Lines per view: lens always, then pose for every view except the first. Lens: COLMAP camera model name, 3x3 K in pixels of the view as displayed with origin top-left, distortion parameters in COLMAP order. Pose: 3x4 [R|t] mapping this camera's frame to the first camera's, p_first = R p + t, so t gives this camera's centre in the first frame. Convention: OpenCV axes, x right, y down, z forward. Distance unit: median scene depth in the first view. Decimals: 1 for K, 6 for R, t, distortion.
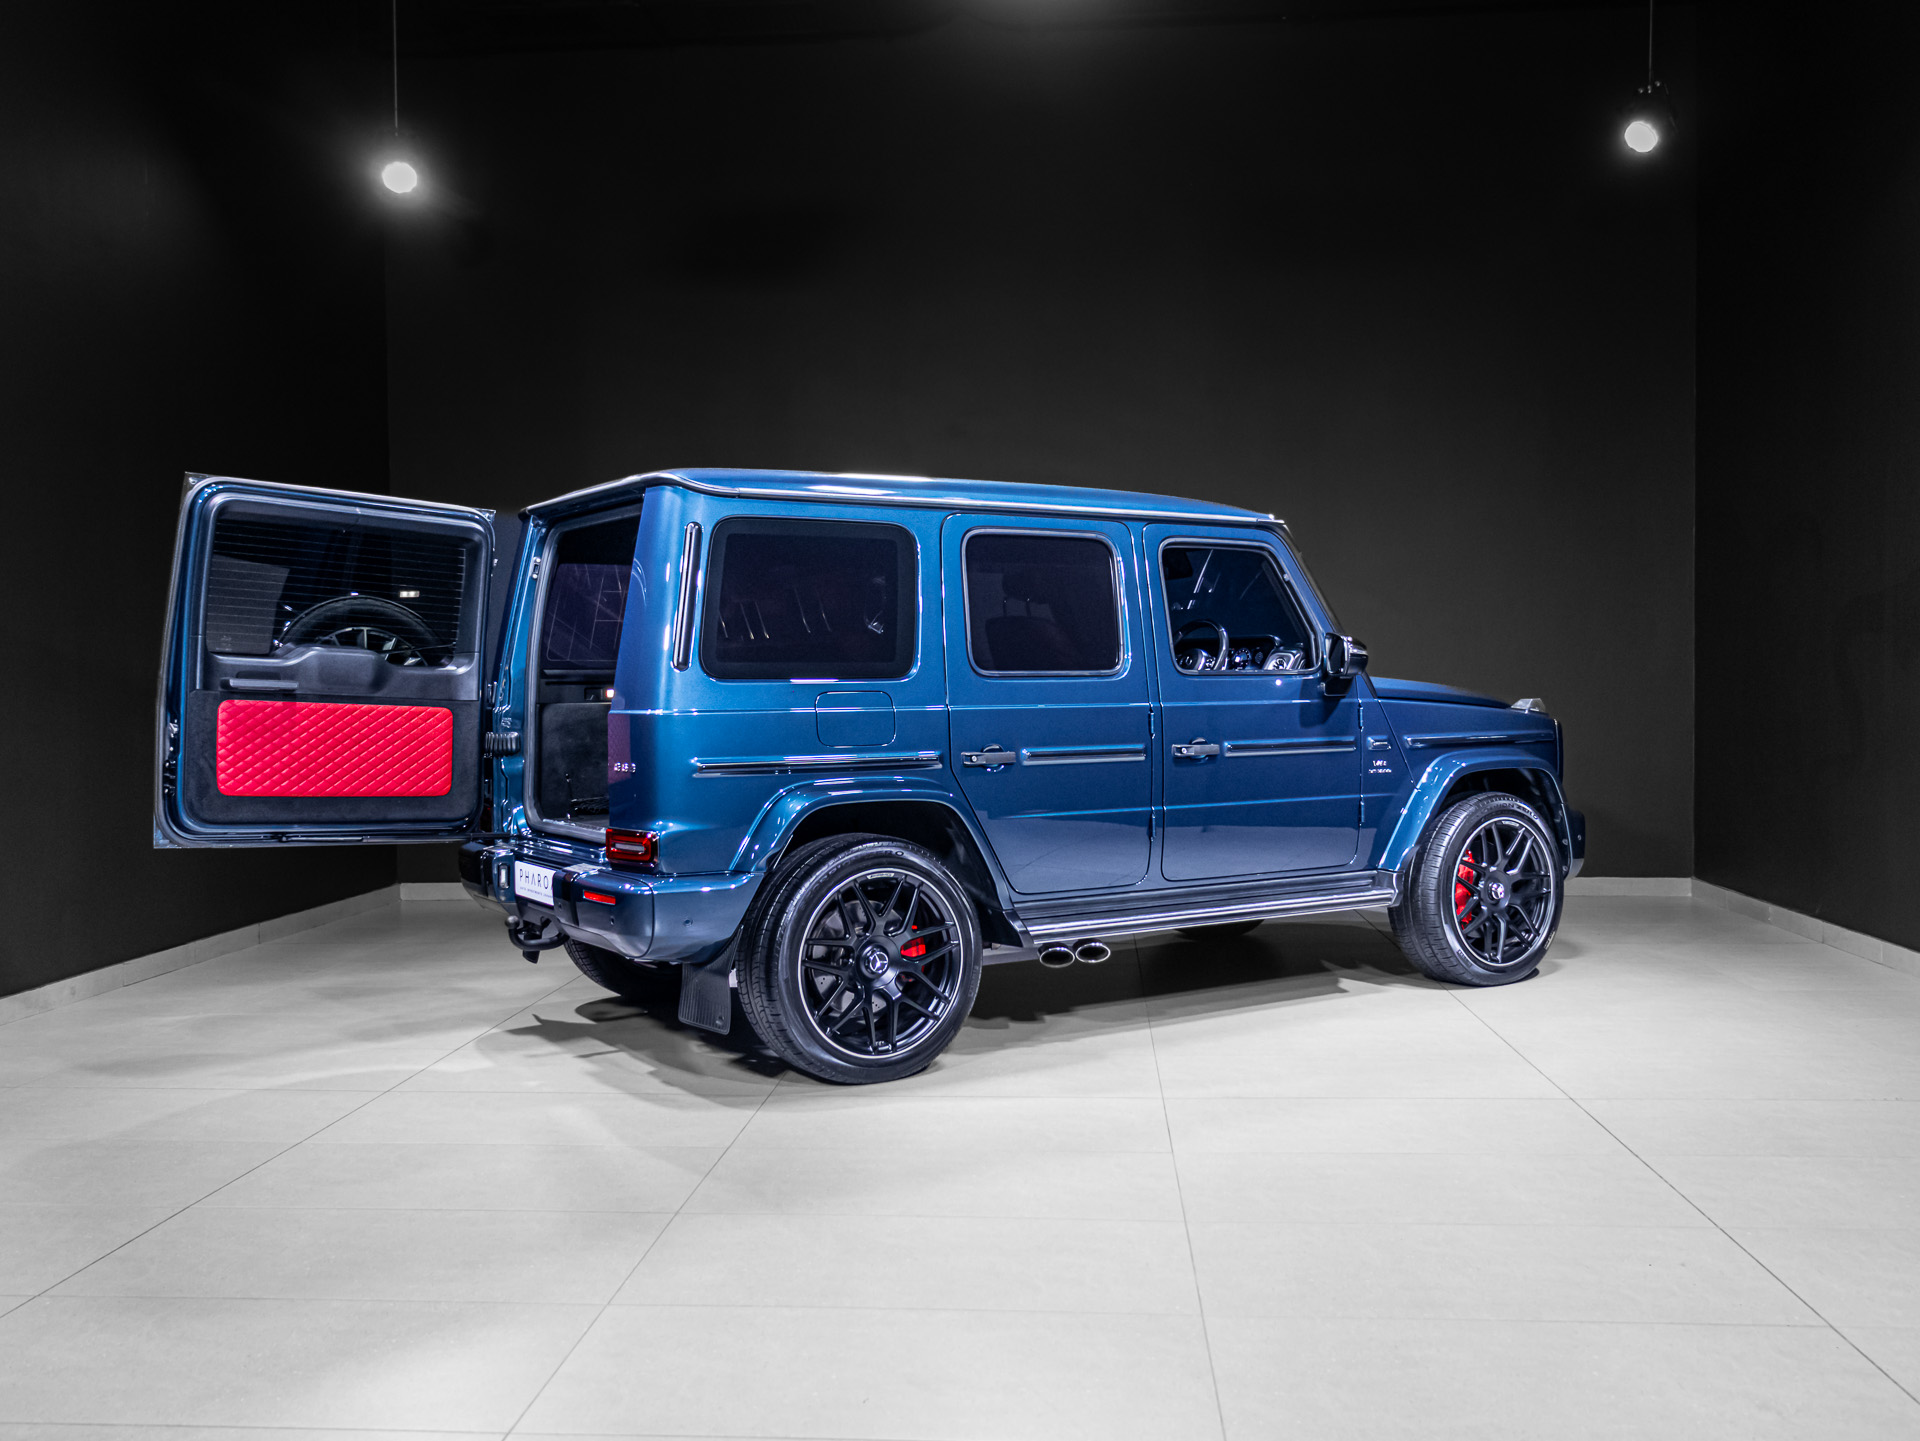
lens RADIAL K [[1751.7, 0, 949.4], [0, 1751.7, 731.1], [0, 0, 1]] dist [0.006173, 0.000000]
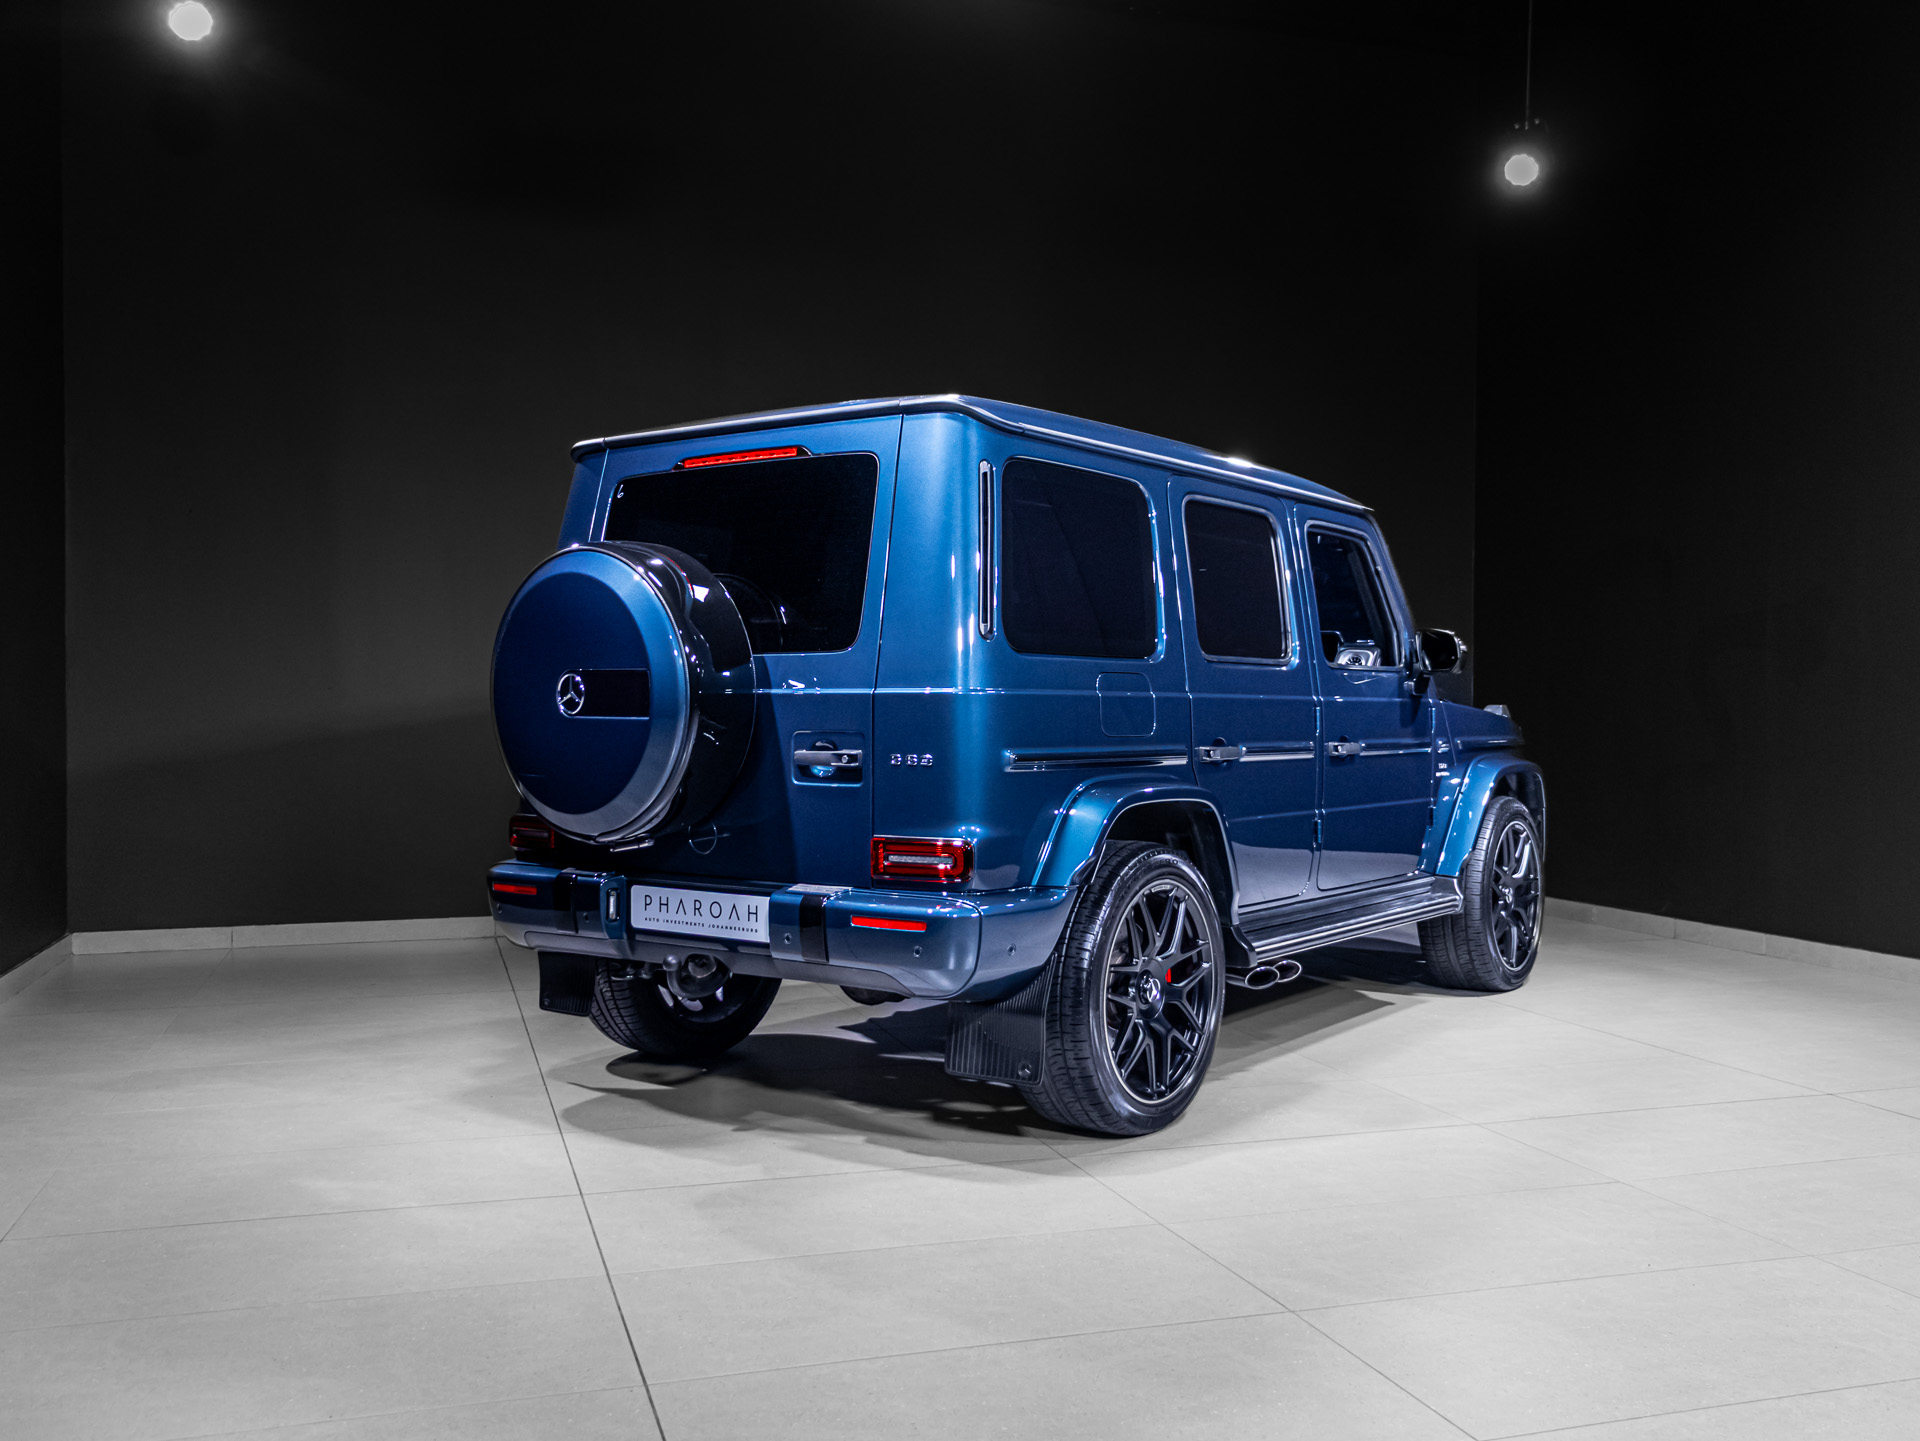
lens RADIAL K [[1751.7, 0, 964.2], [0, 1751.7, 738.2], [0, 0, 1]] dist [0.006173, 0.000000]
pose [[0.928553, 0.006363, 0.371145, -0.407619], [-0.000799, 0.999885, -0.015144, 0.020438], [-0.371199, 0.013766, 0.928451, 0.221533]]
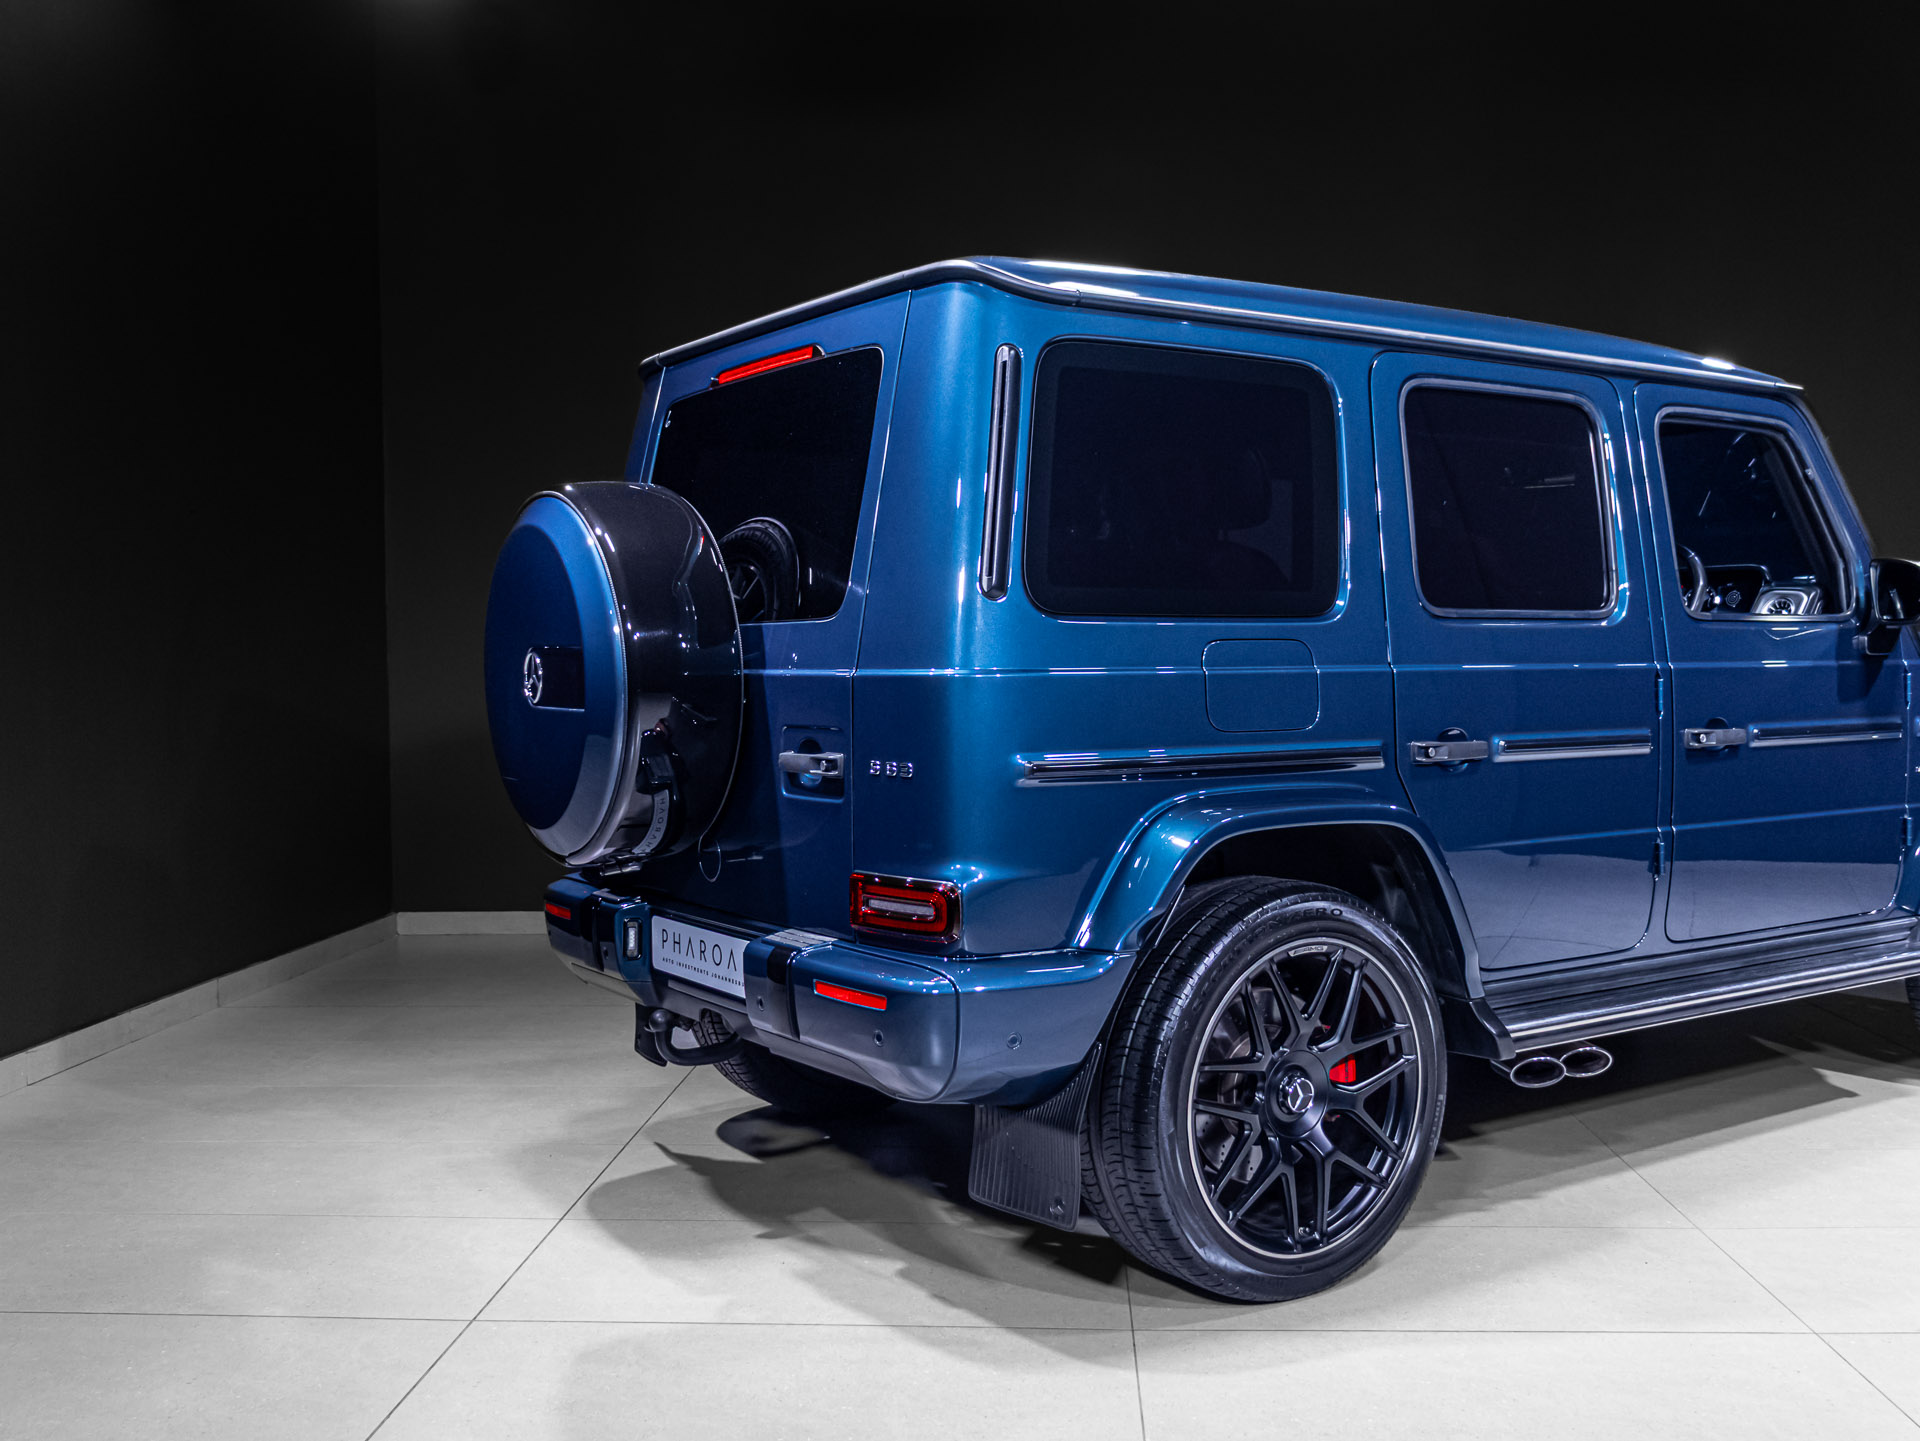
lens RADIAL K [[1858.0, 0, 951.4], [0, 1858.0, 732.4], [0, 0, 1]] dist [-0.024450, 0.000000]
pose [[0.999802, 0.000007, 0.019899, -0.157441], [-0.000209, 0.999949, 0.010120, 0.002408], [-0.019897, -0.010123, 0.999751, 0.345853]]
